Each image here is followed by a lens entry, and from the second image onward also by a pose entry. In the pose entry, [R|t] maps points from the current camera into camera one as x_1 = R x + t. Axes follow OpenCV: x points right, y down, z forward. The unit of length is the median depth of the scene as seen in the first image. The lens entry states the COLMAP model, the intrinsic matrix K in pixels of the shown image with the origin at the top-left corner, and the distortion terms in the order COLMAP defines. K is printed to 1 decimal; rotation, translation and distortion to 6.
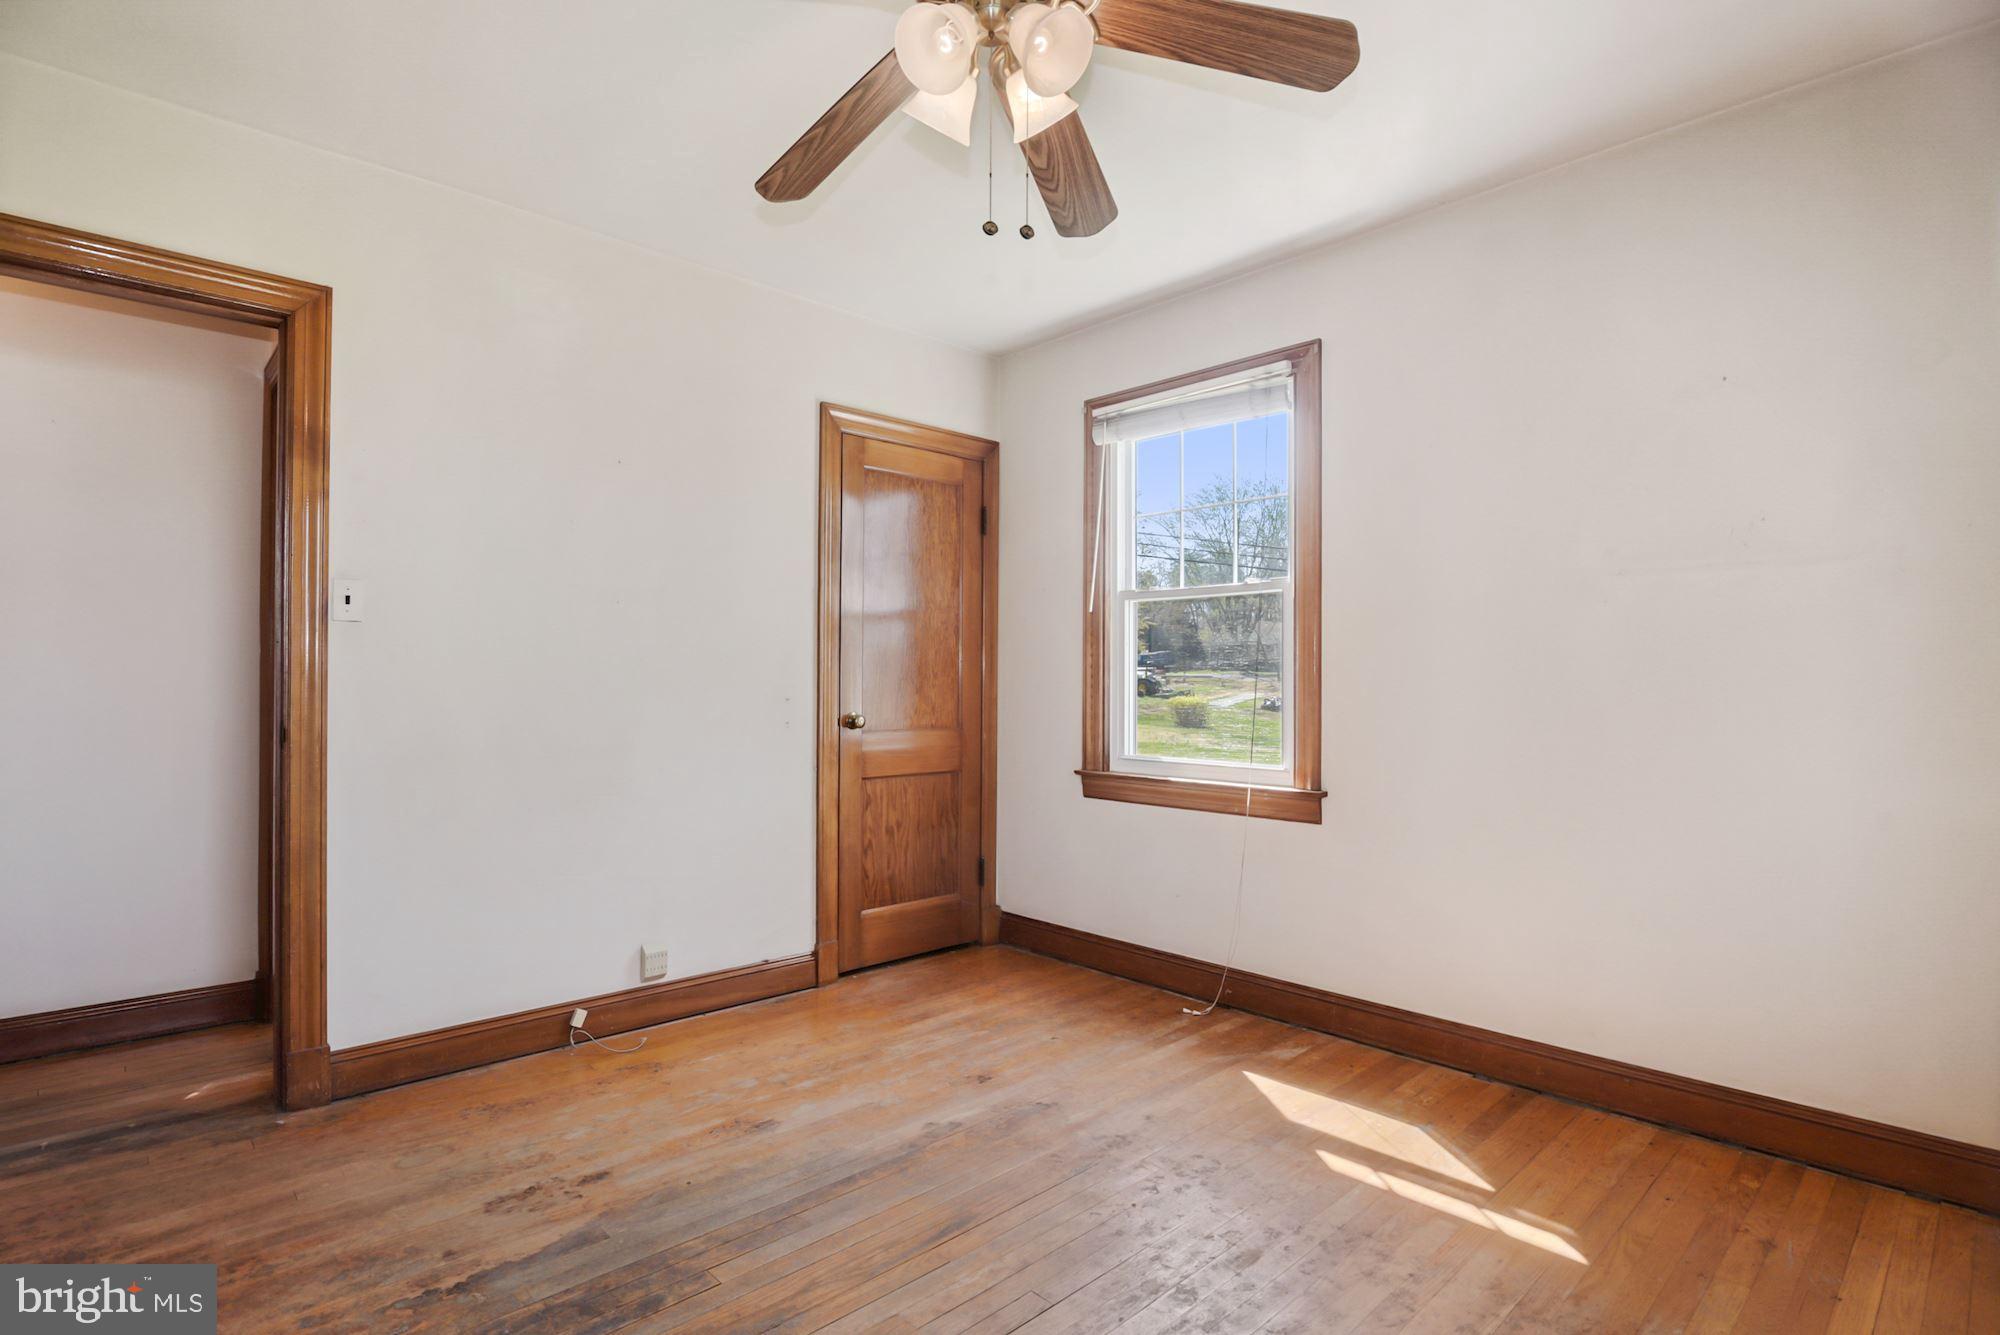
lens RADIAL K [[1003.8, 0, 1006.0], [0, 1003.8, 662.7], [0, 0, 1]] dist [-0.010143, -0.001374]
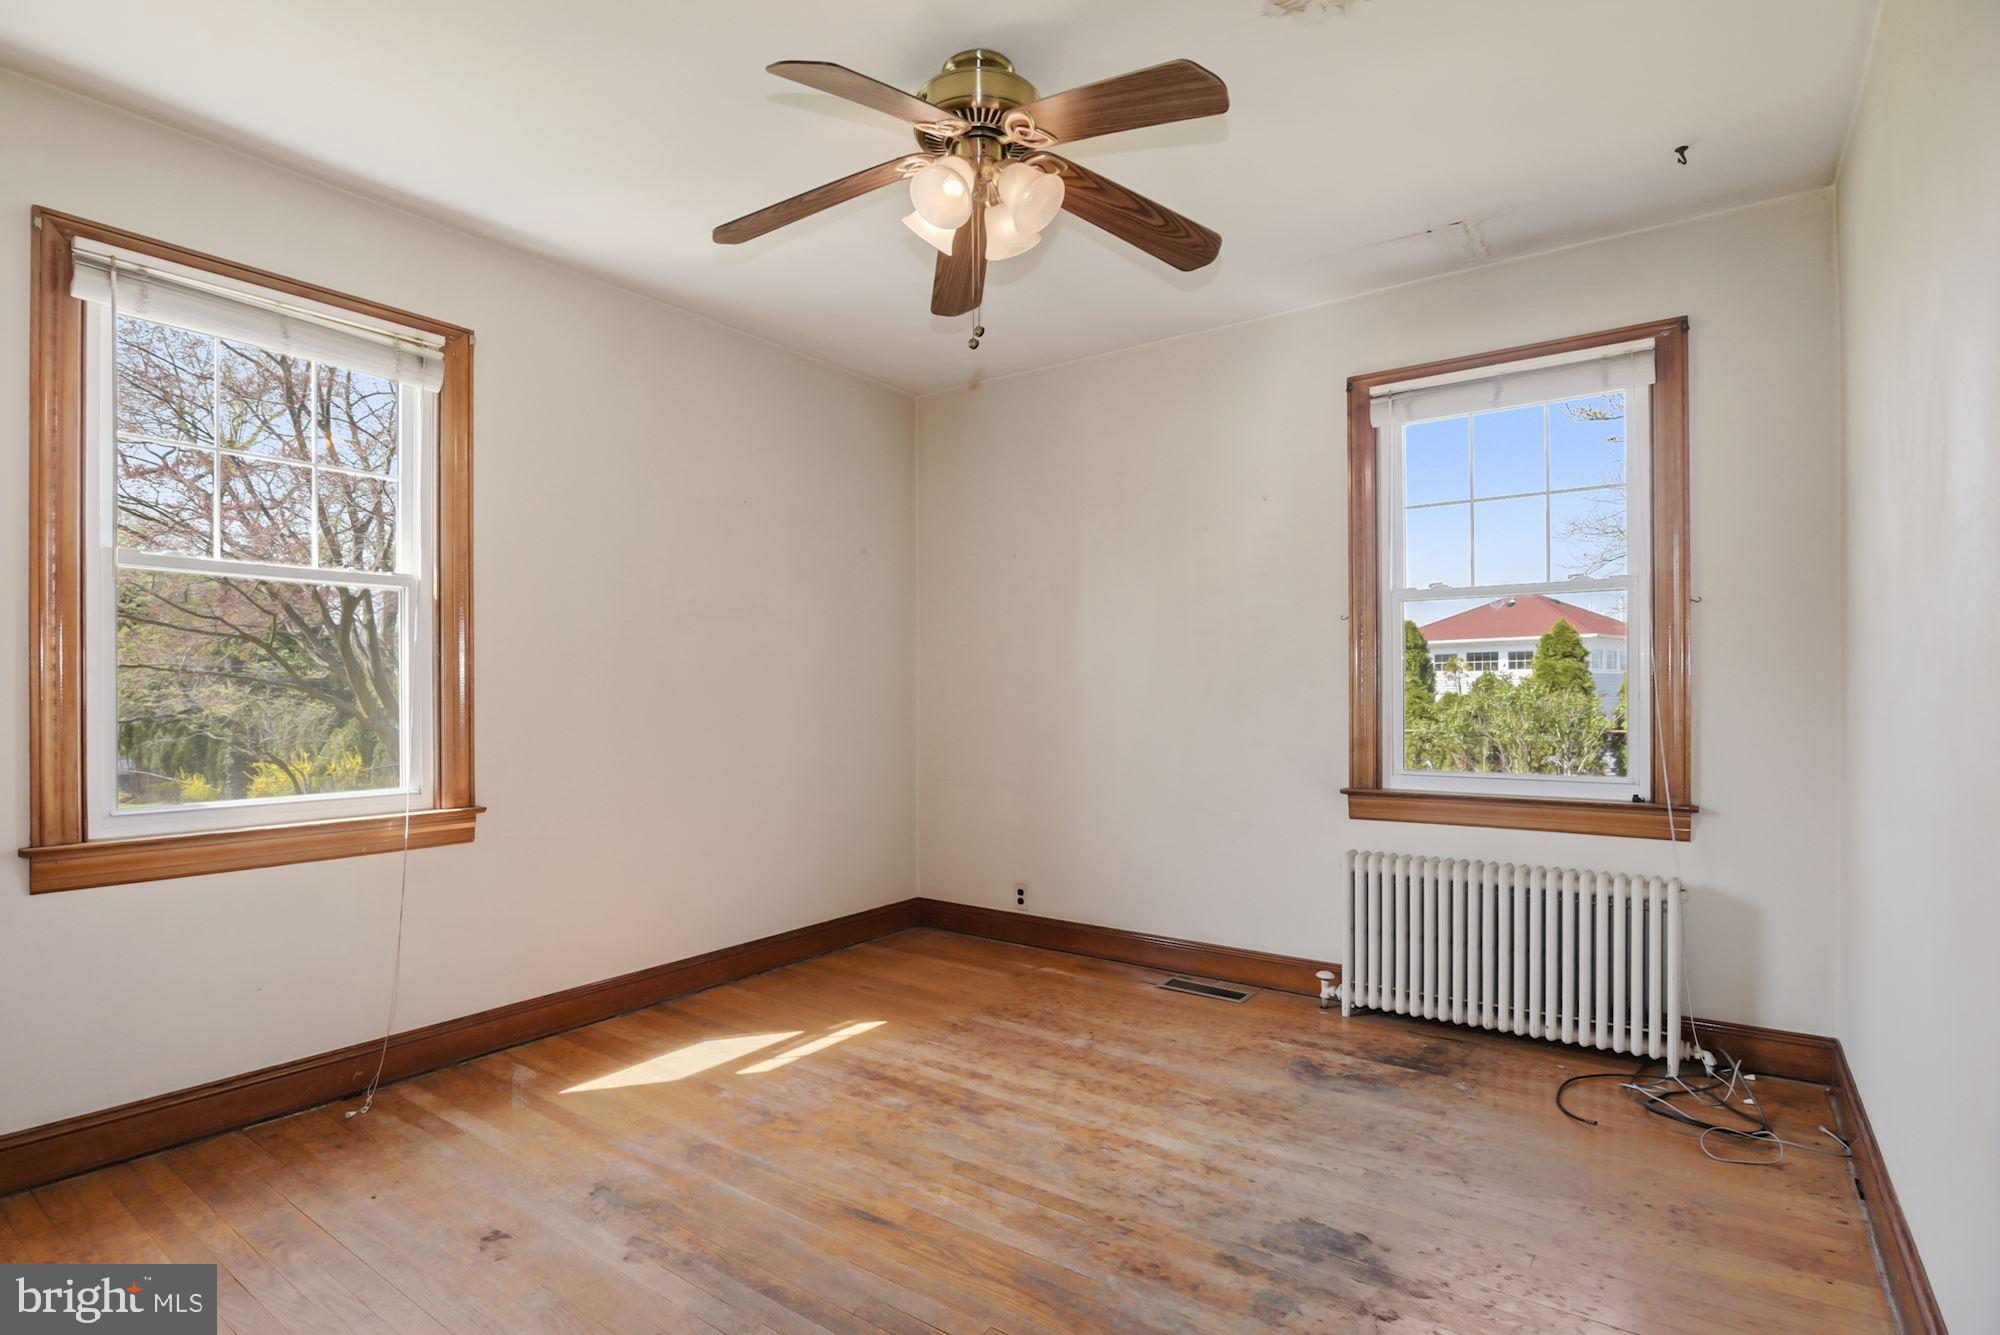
lens RADIAL K [[1003.8, 0, 1006.0], [0, 1003.8, 662.7], [0, 0, 1]] dist [-0.010143, -0.001374]
pose [[-0.198973, 0.023650, 0.979720, -0.819793], [-0.016543, 0.999485, -0.027487, 0.010729], [-0.979865, -0.021677, -0.198480, 0.788141]]
